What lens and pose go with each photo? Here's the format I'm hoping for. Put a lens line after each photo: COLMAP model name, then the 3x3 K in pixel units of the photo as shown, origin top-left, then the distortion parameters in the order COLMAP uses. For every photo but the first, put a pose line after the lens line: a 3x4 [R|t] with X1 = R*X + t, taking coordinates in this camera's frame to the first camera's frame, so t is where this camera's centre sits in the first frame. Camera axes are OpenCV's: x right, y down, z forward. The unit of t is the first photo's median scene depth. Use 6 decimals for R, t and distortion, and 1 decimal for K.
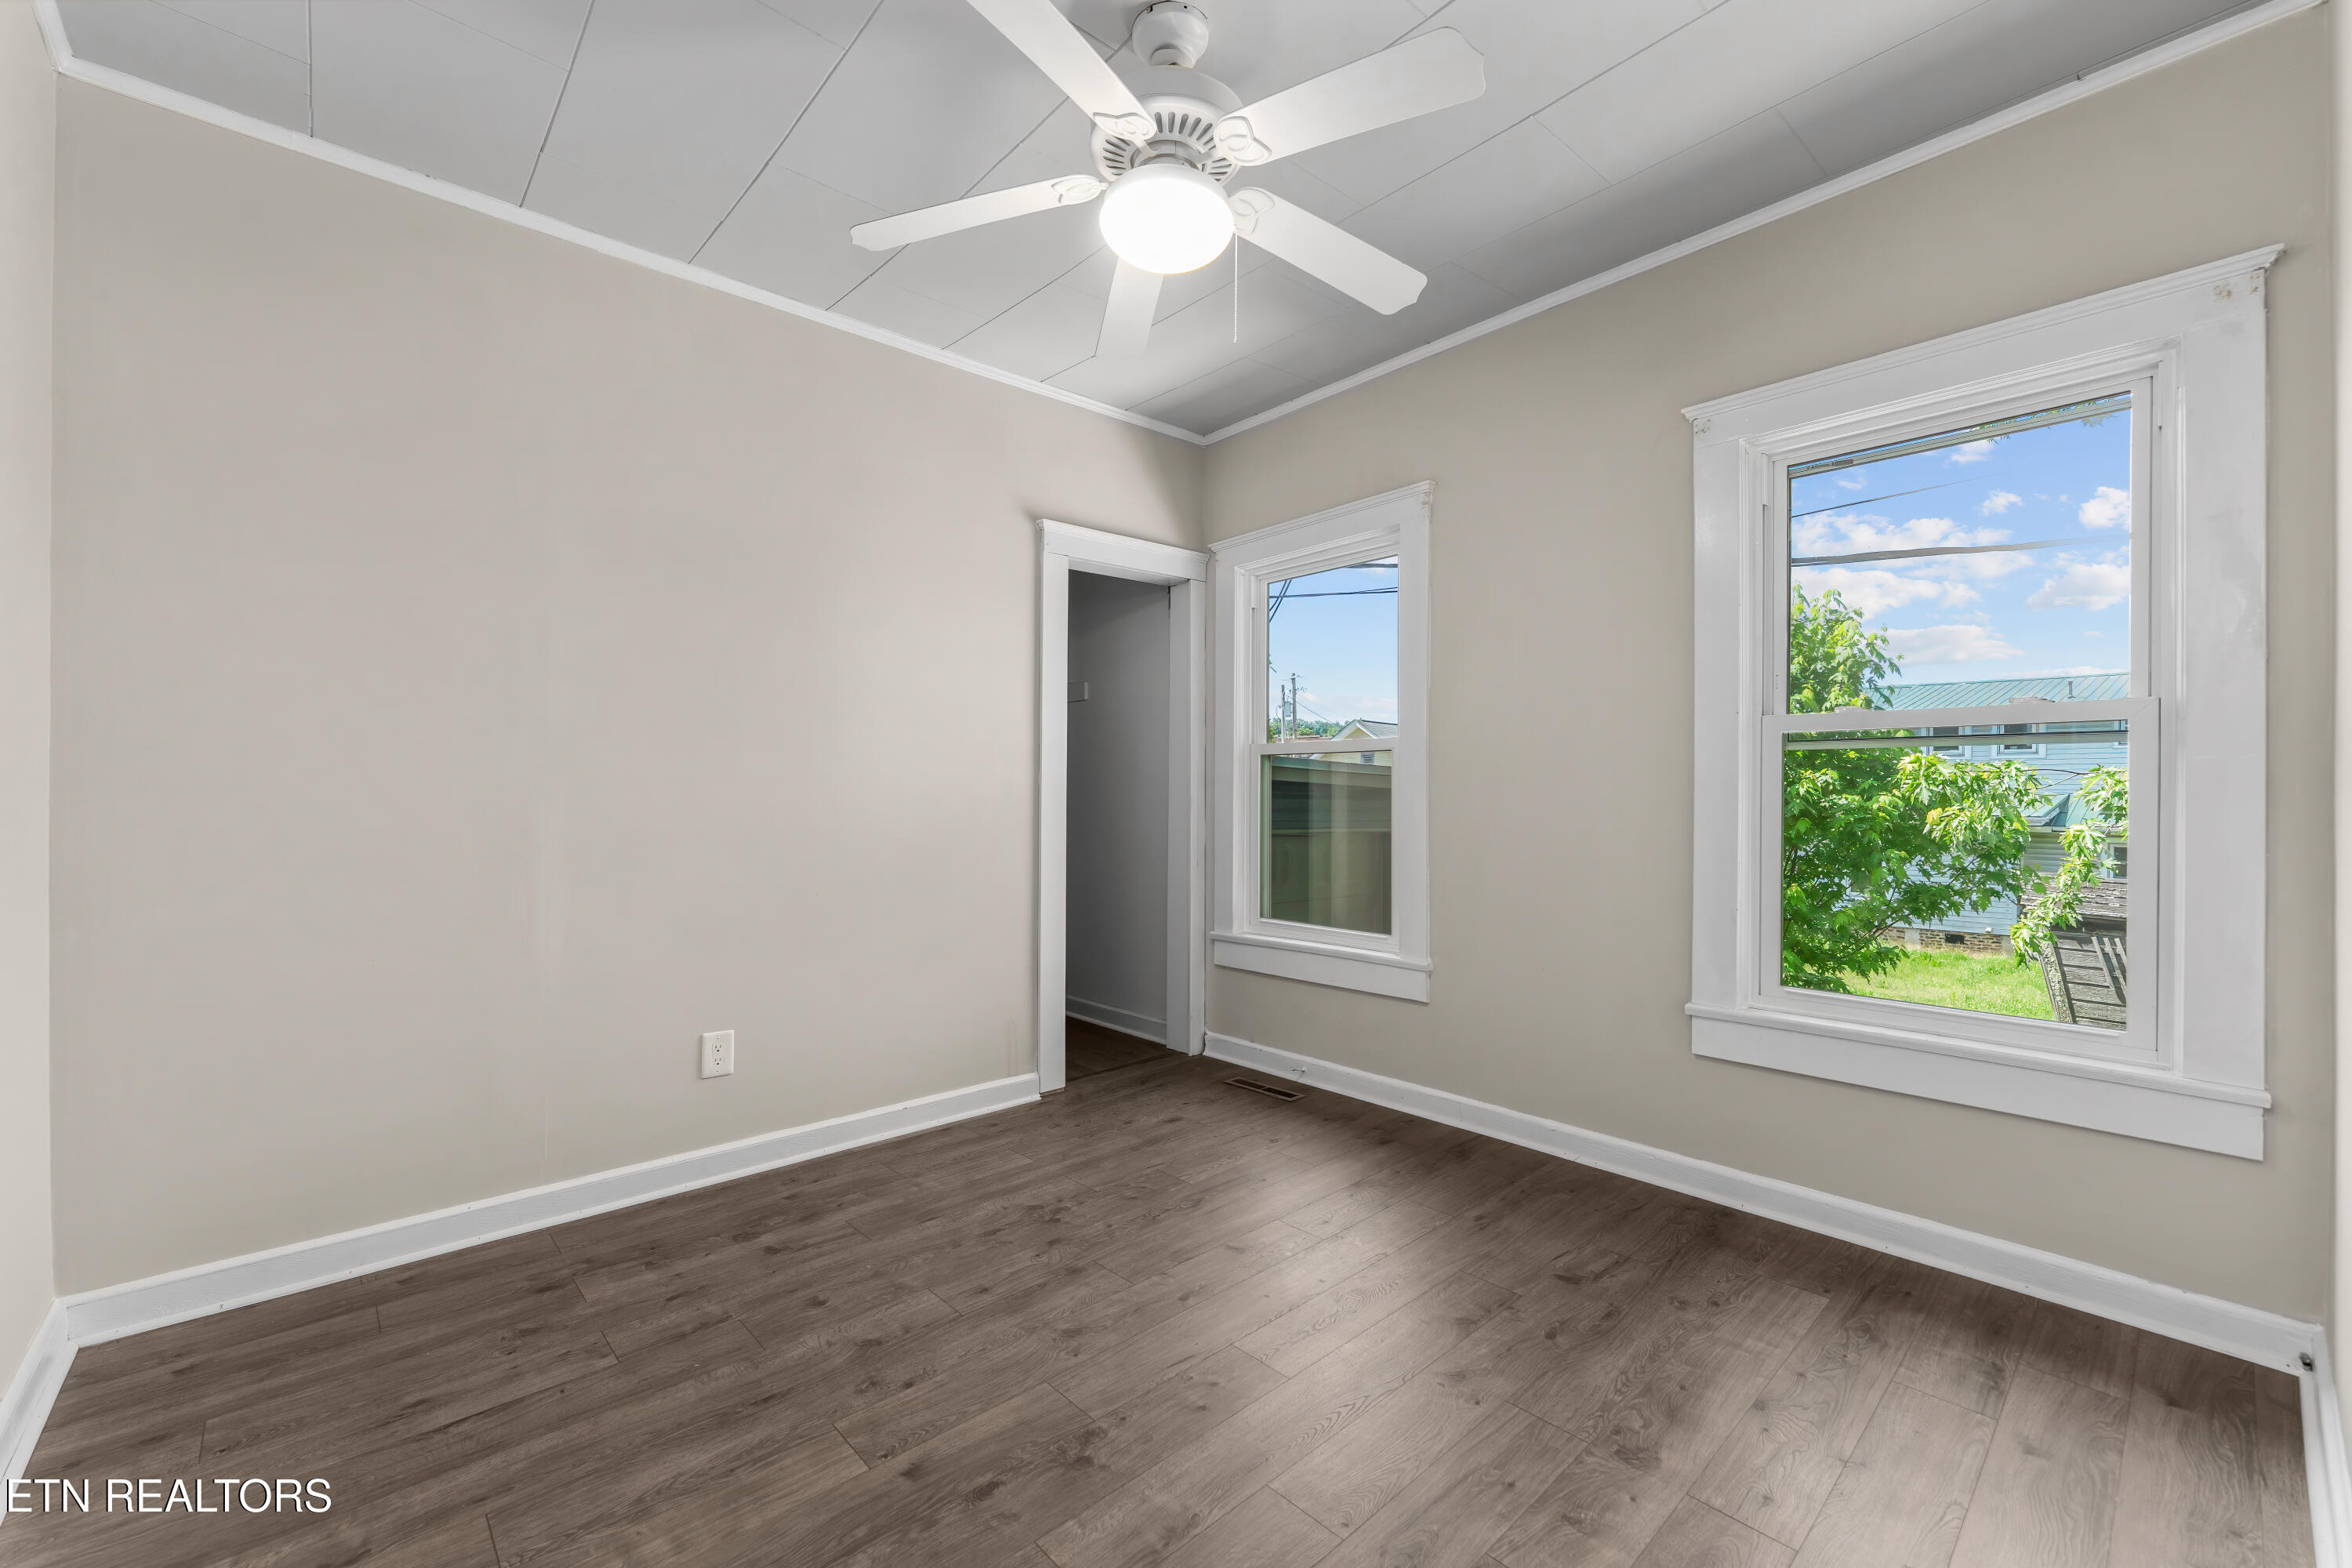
lens RADIAL K [[933.0, 0, 1176.0], [0, 933.0, 784.0], [0, 0, 1]] dist [-0.001055, 0.000243]
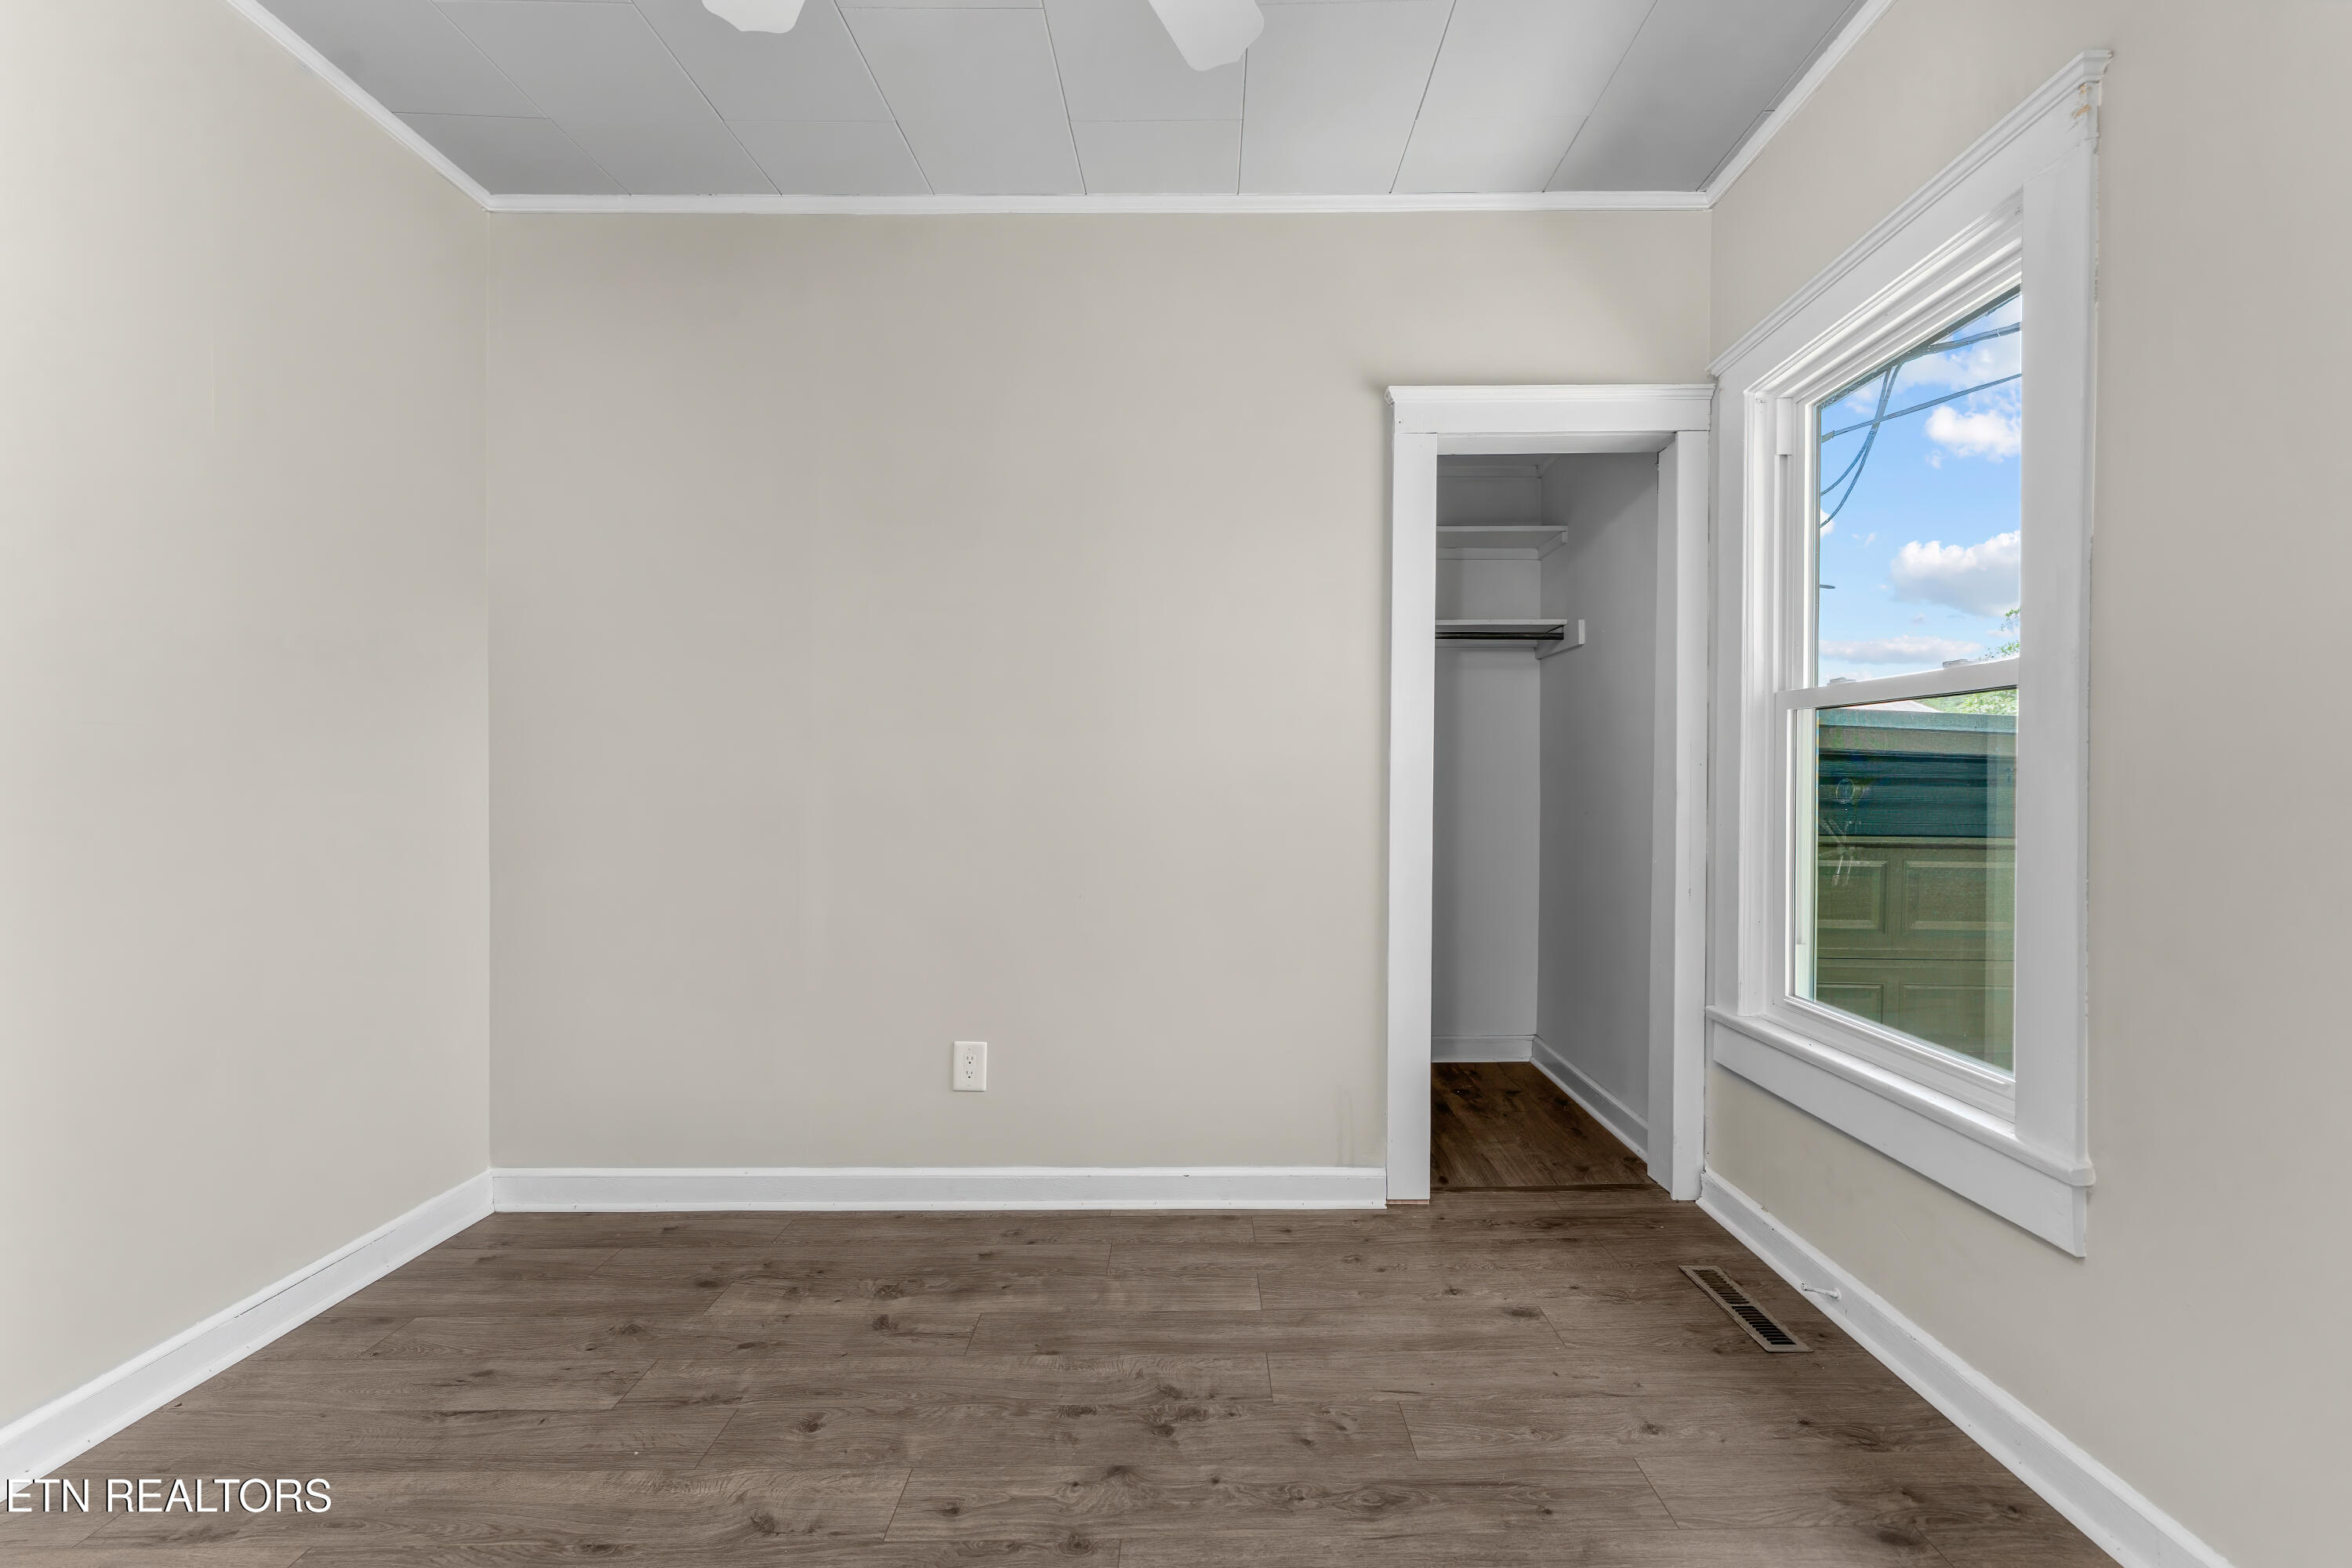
lens RADIAL K [[969.7, 0, 1223.1], [0, 969.7, 773.1], [0, 0, 1]] dist [-0.002124, -0.000112]
pose [[0.751990, -0.001683, -0.659172, 0.339235], [0.007228, 0.999958, 0.005692, 0.003252], [0.659135, -0.009045, 0.751971, 0.504568]]
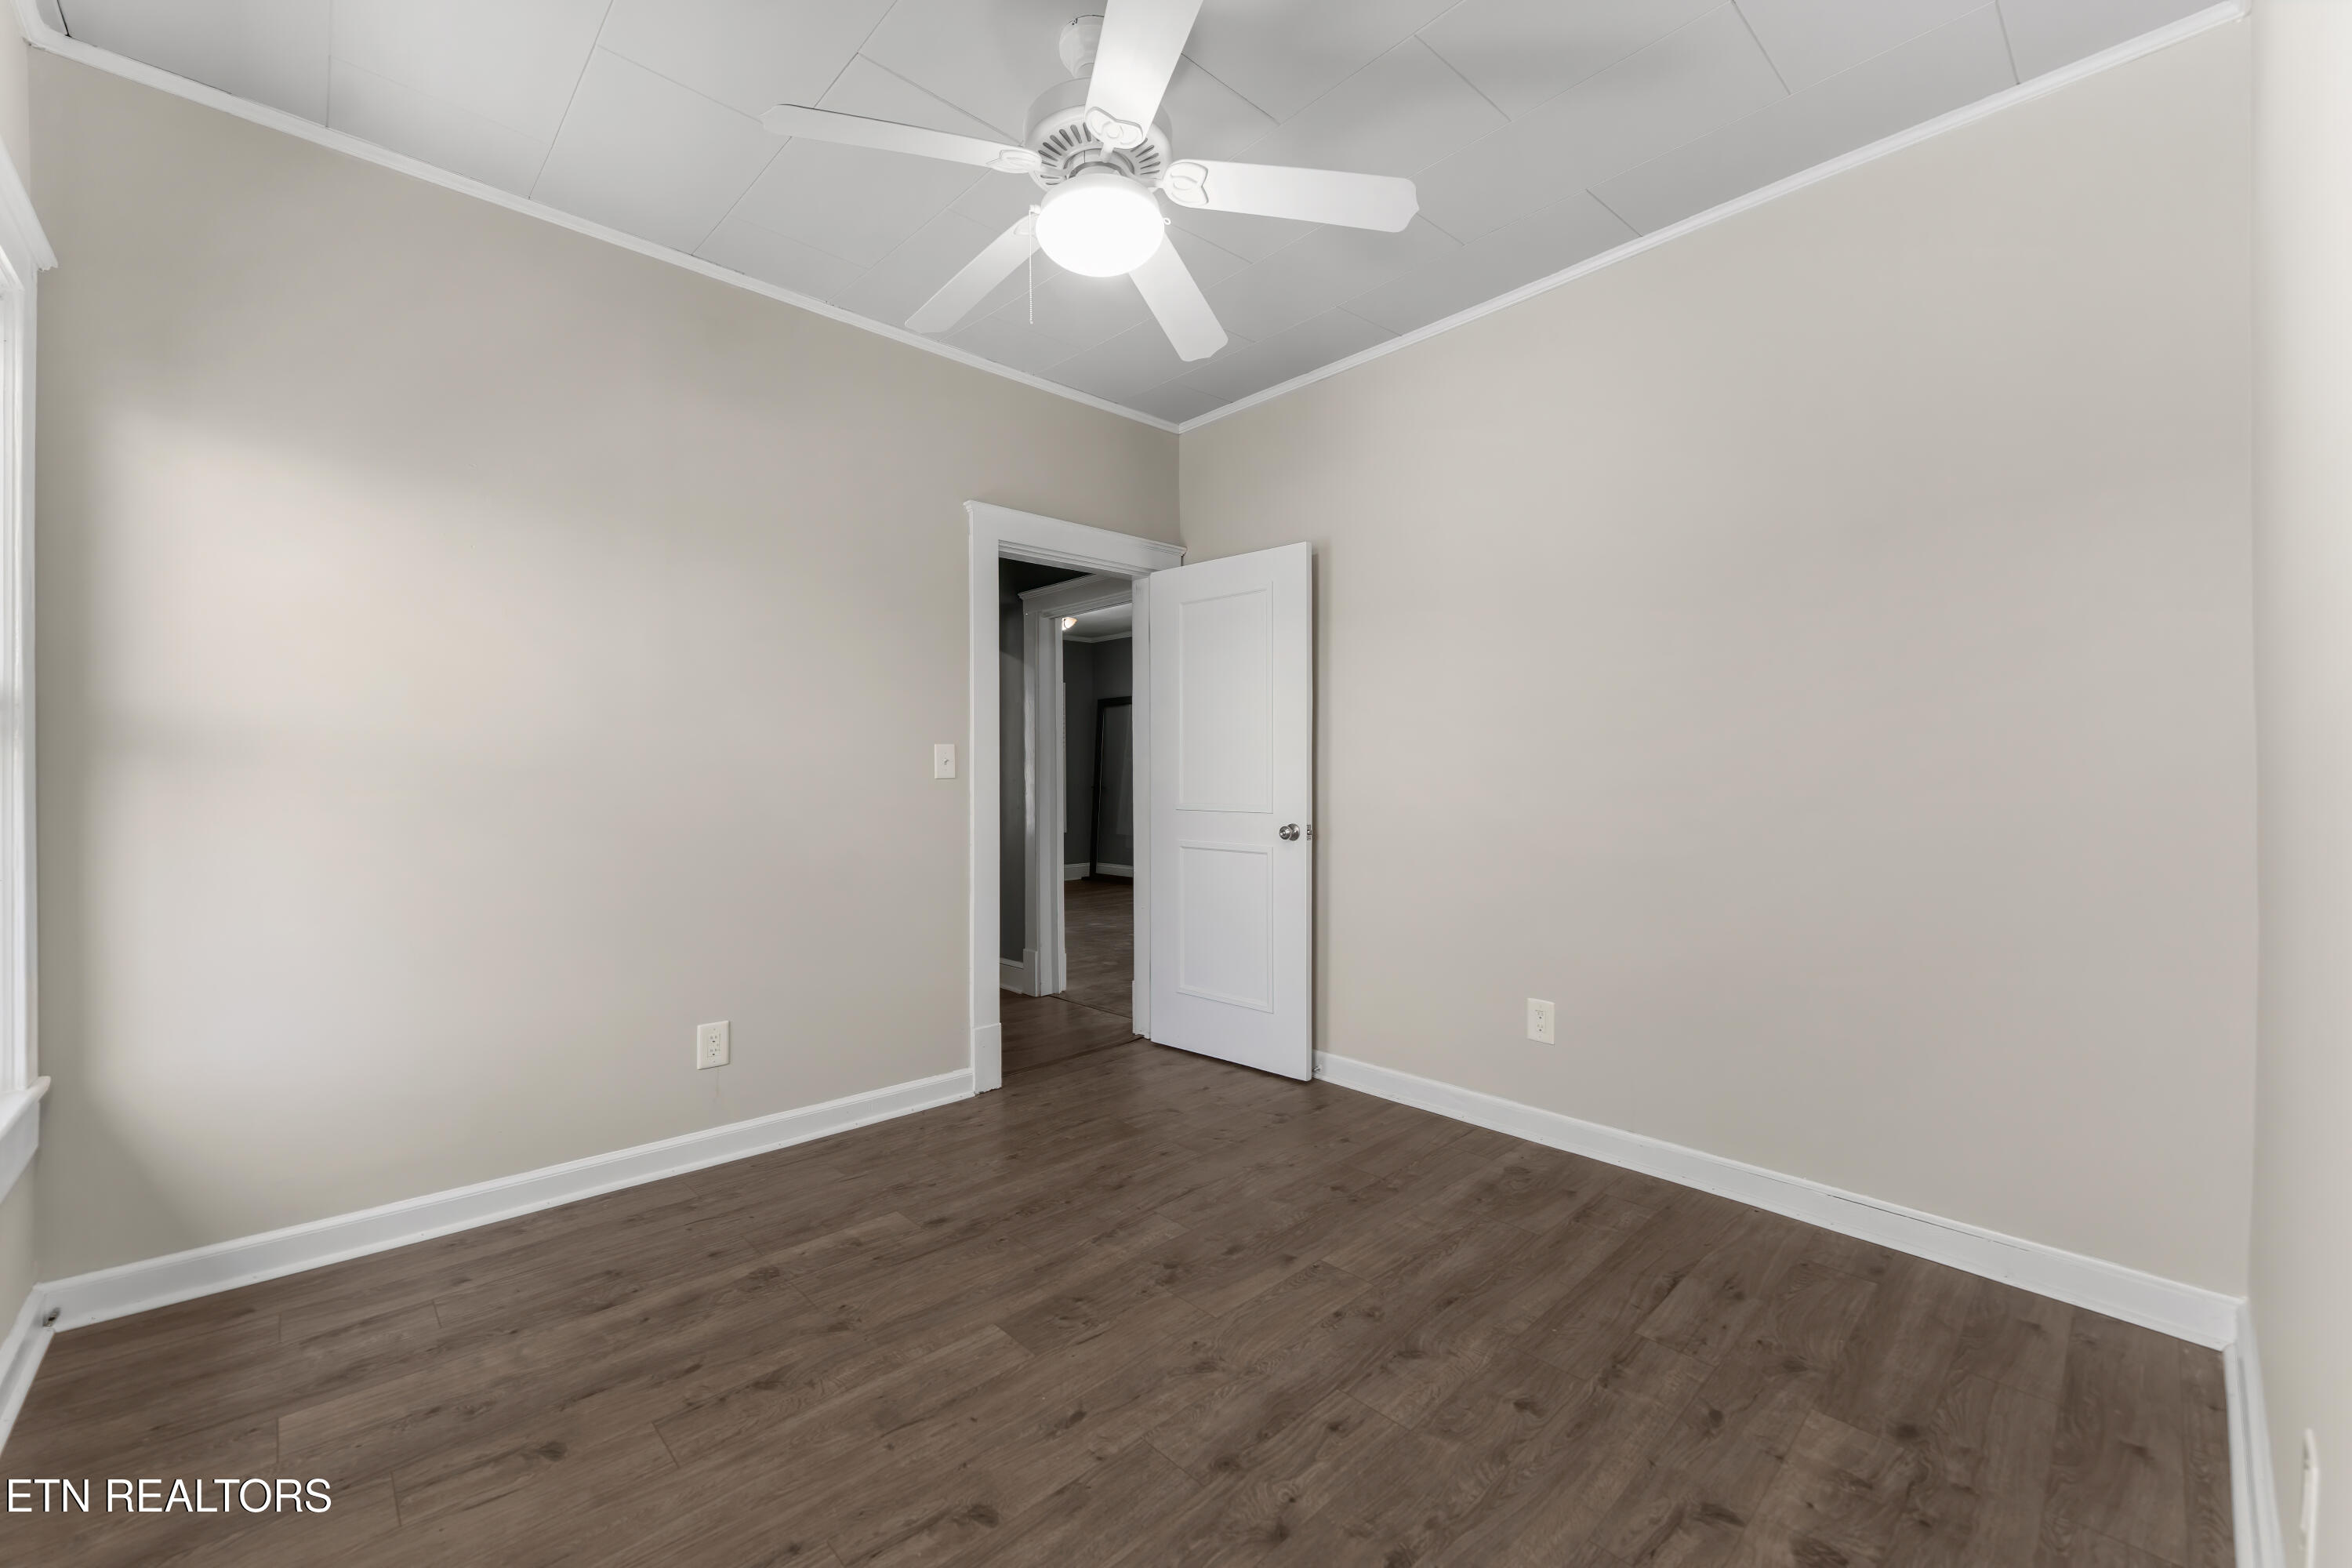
lens RADIAL K [[933.0, 0, 1176.0], [0, 933.0, 784.0], [0, 0, 1]] dist [-0.001055, 0.000243]
pose [[-0.999772, 0.004403, -0.020874, -0.050287], [0.004466, 0.999986, -0.002960, 0.007466], [0.020861, -0.003052, -0.999778, 1.479898]]
